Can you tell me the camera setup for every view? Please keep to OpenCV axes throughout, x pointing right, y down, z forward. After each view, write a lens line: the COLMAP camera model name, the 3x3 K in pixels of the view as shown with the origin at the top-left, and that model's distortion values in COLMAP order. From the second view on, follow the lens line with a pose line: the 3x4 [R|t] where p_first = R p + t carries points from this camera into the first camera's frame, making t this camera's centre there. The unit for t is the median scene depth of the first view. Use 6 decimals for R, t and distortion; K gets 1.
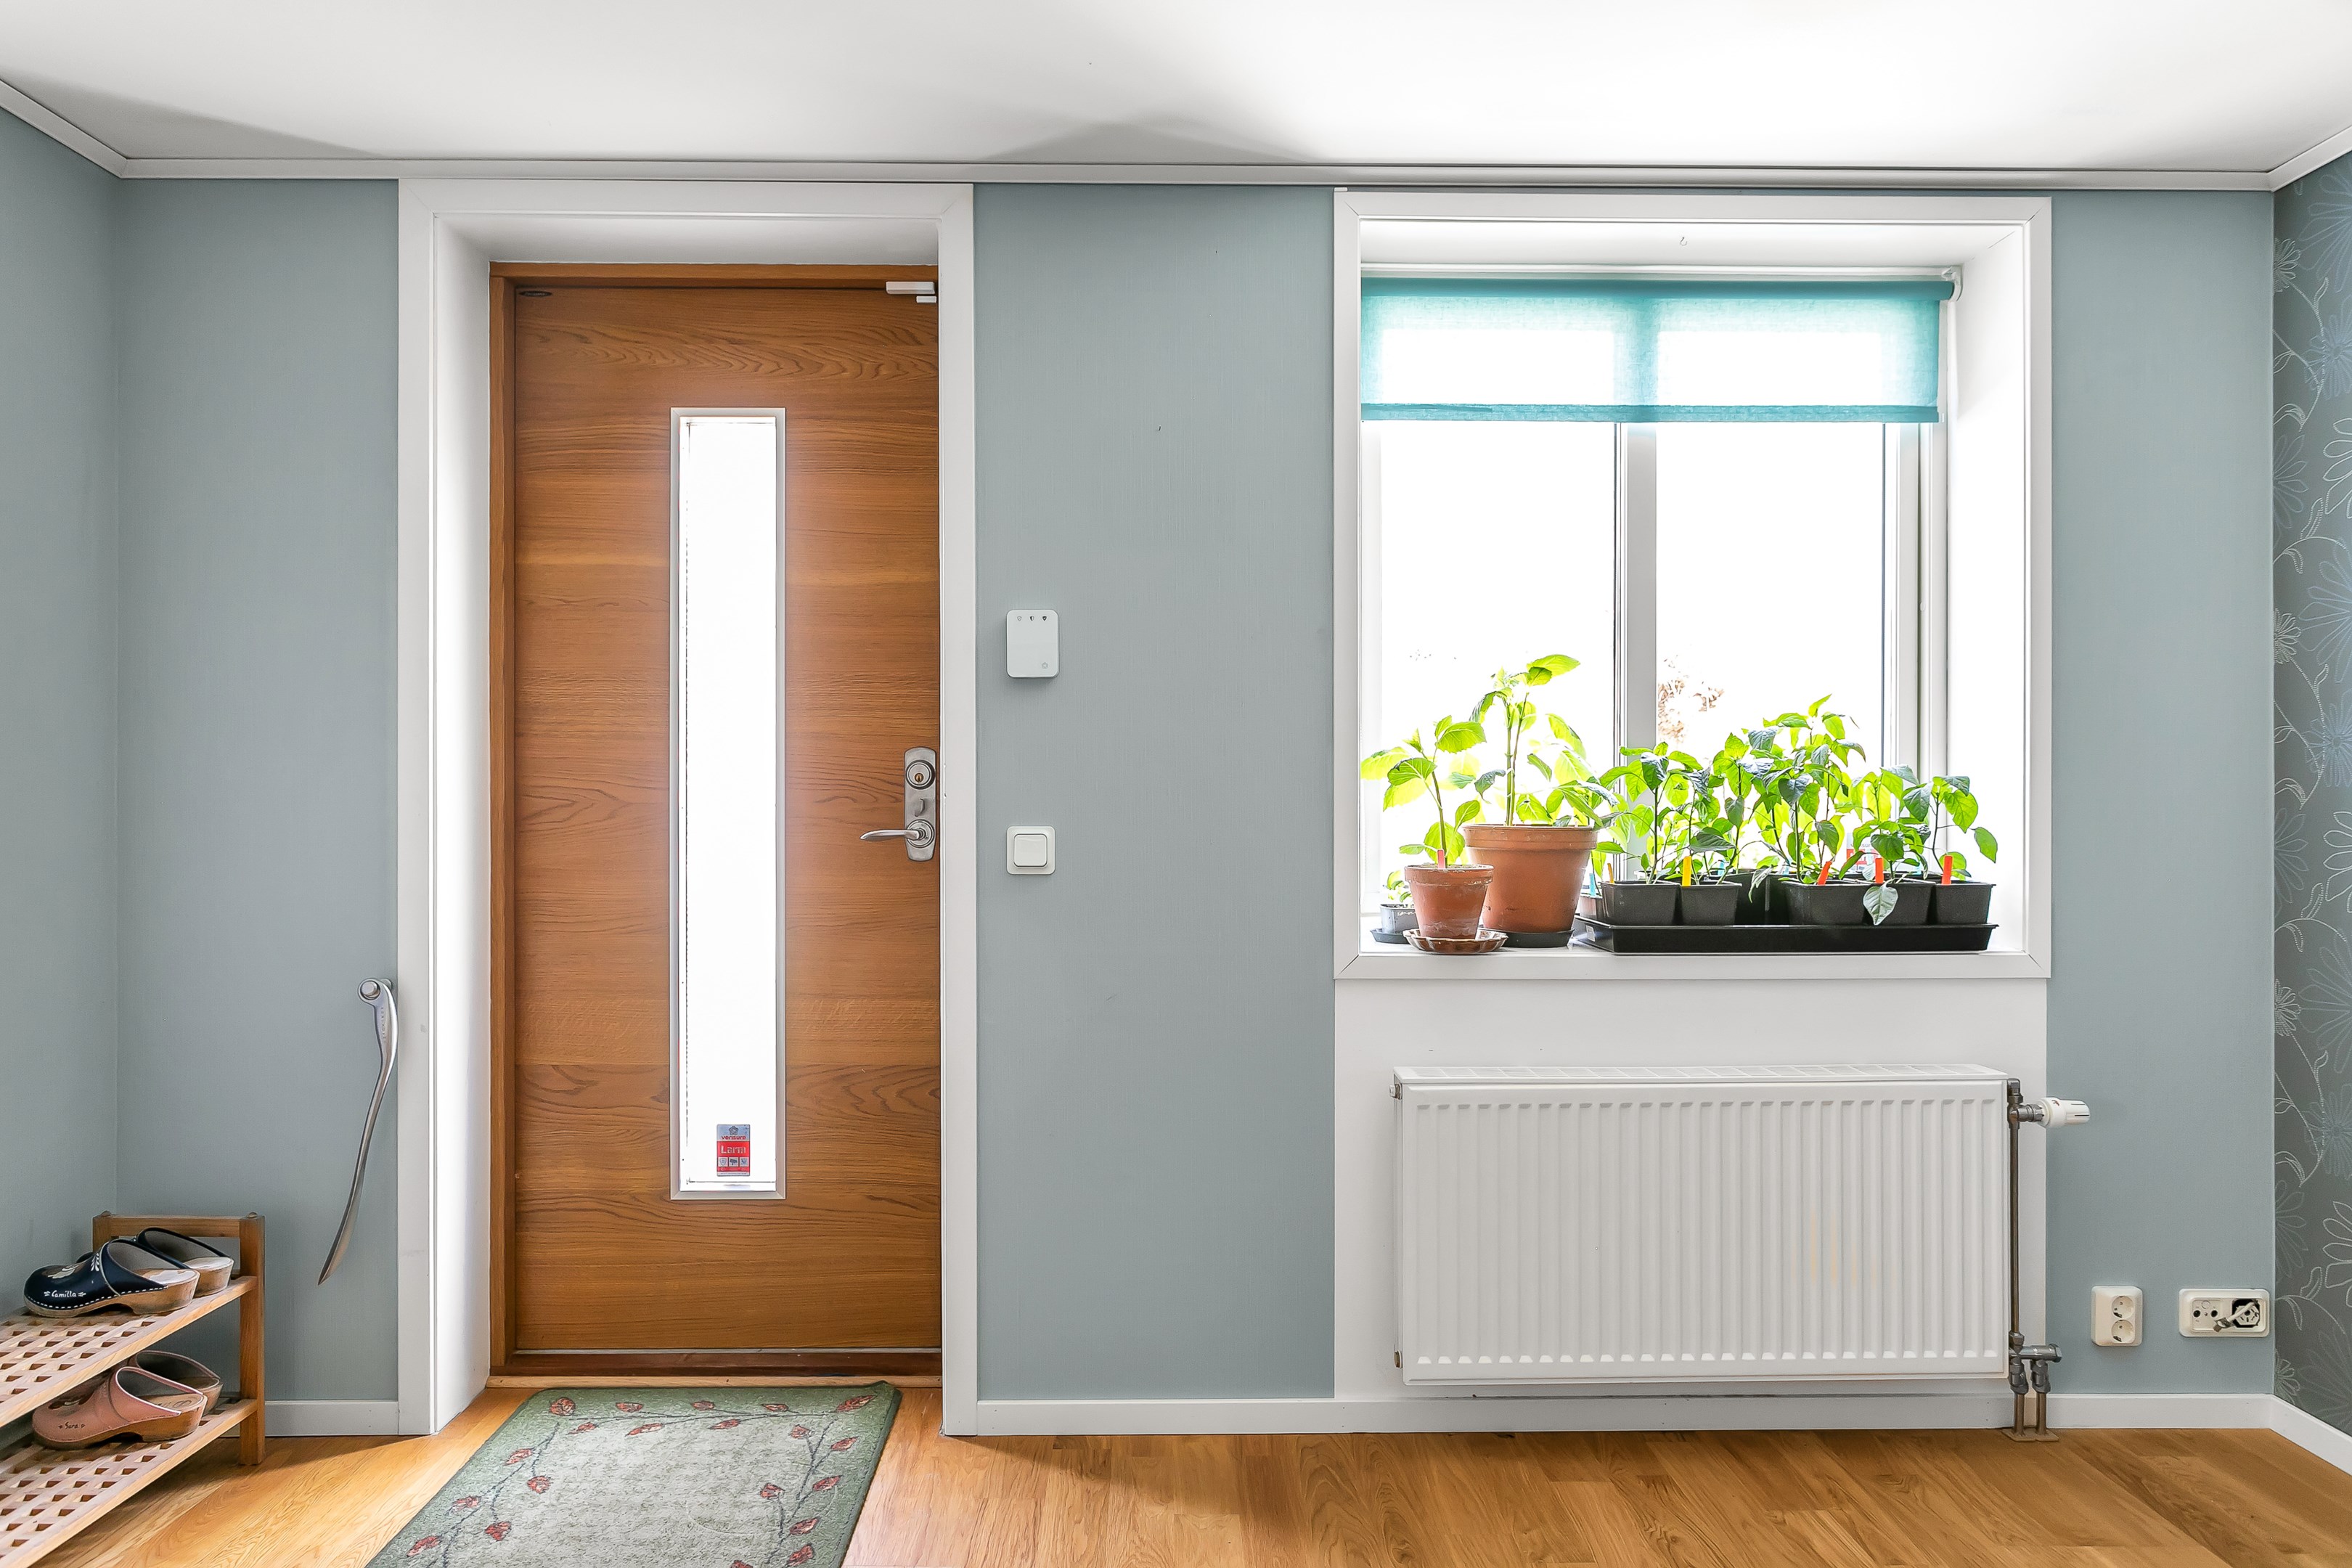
lens RADIAL K [[1438.5, 0, 1168.0], [0, 1438.5, 790.1], [0, 0, 1]] dist [-0.012131, 0.005832]
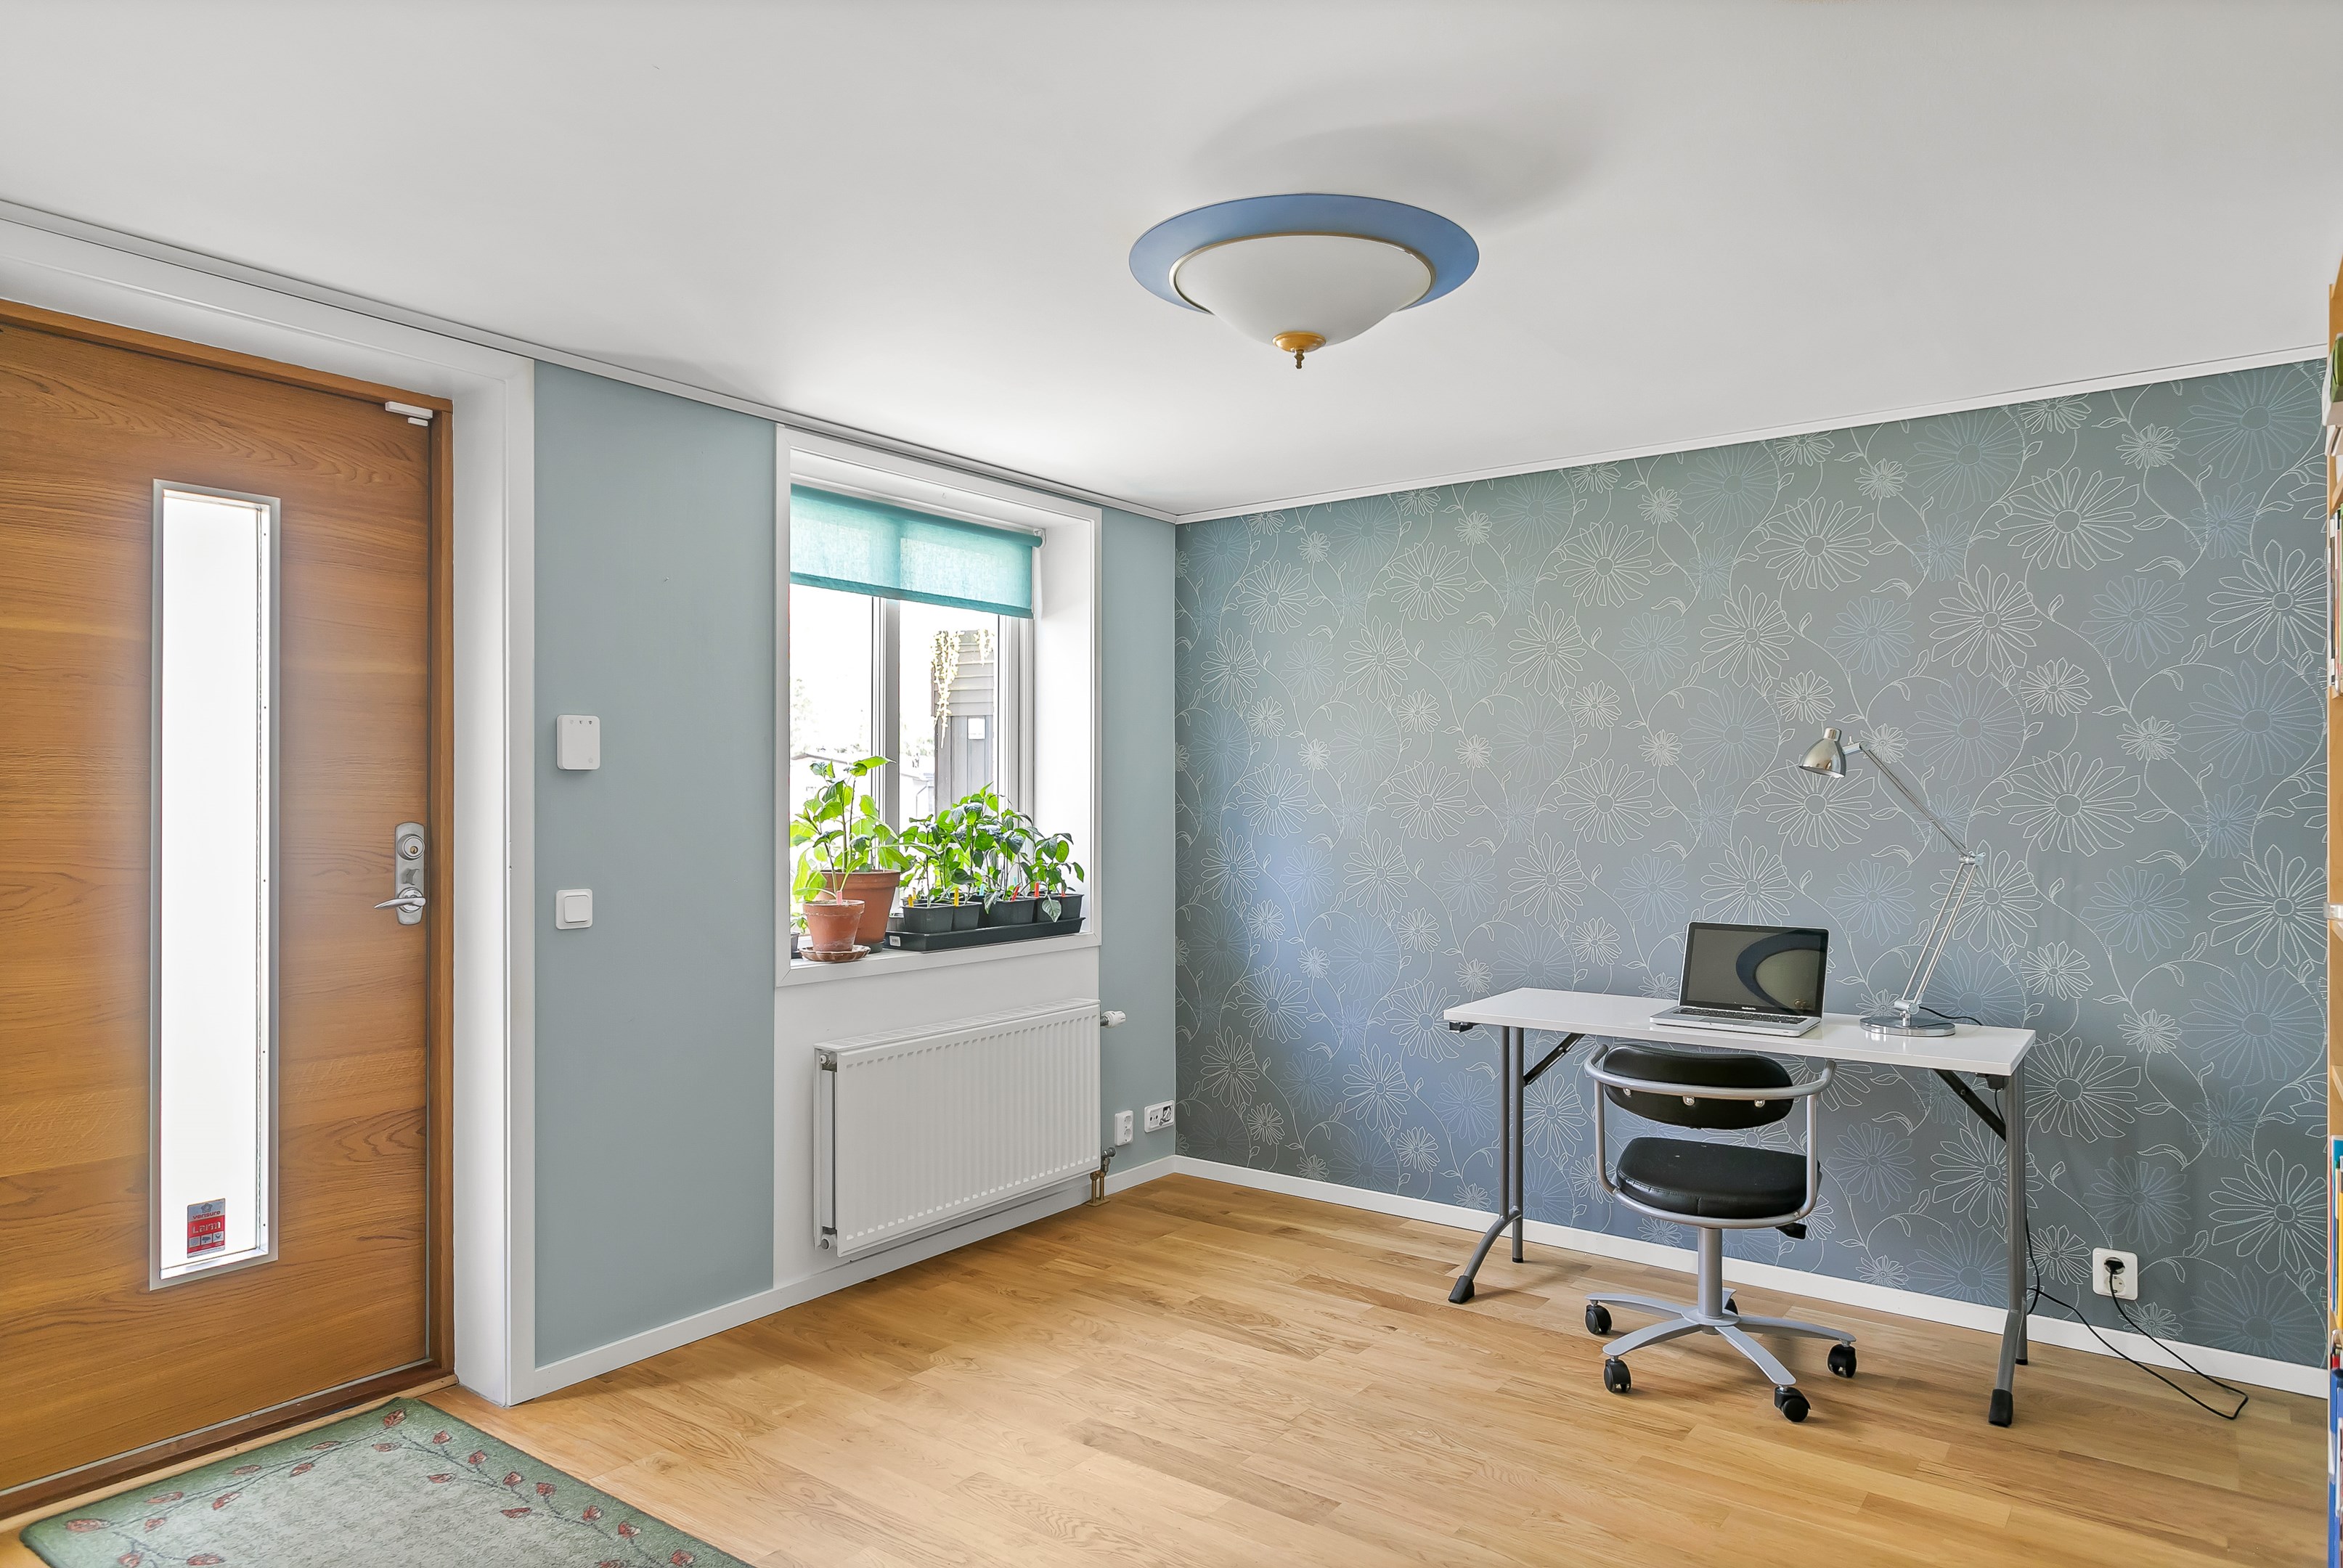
lens RADIAL K [[1432.9, 0, 1163.6], [0, 1432.9, 790.0], [0, 0, 1]] dist [-0.012131, 0.005832]
pose [[0.605552, 0.003872, 0.795796, -0.760425], [-0.000223, 0.999989, -0.004696, -0.054276], [-0.795806, 0.002667, 0.605546, -0.145325]]
